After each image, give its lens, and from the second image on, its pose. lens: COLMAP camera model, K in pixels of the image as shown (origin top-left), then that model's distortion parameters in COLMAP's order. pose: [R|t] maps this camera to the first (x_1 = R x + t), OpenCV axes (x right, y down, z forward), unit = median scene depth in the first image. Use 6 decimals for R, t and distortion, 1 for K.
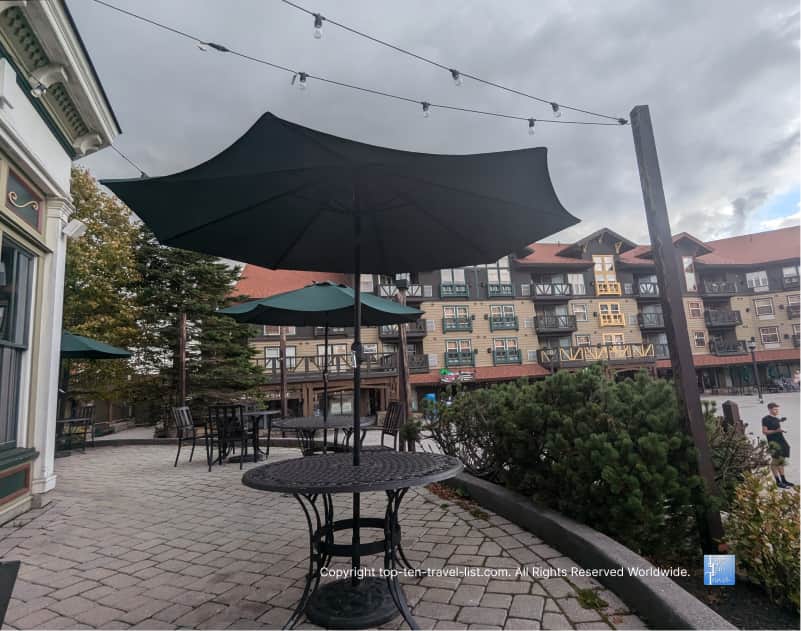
lens RADIAL K [[428.9, 0, 401.8], [0, 428.9, 315.6], [0, 0, 1]] dist [0.011413, -0.003051]
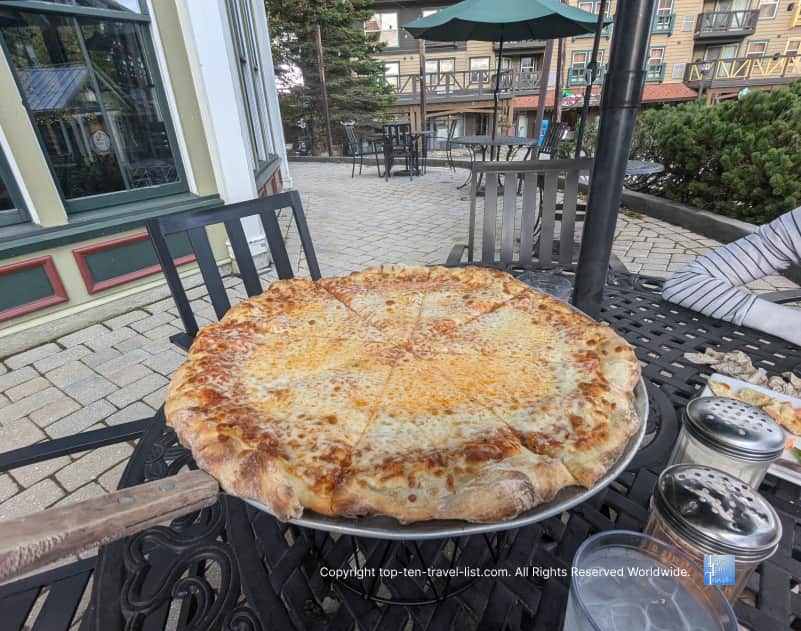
lens RADIAL K [[428.9, 0, 398.8], [0, 428.9, 314.3], [0, 0, 1]] dist [0.011413, -0.003051]
pose [[0.979036, 0.097031, -0.179090, -0.199169], [0.021853, 0.824130, 0.565979, -0.028582], [0.202511, -0.558027, 0.804733, -0.272581]]
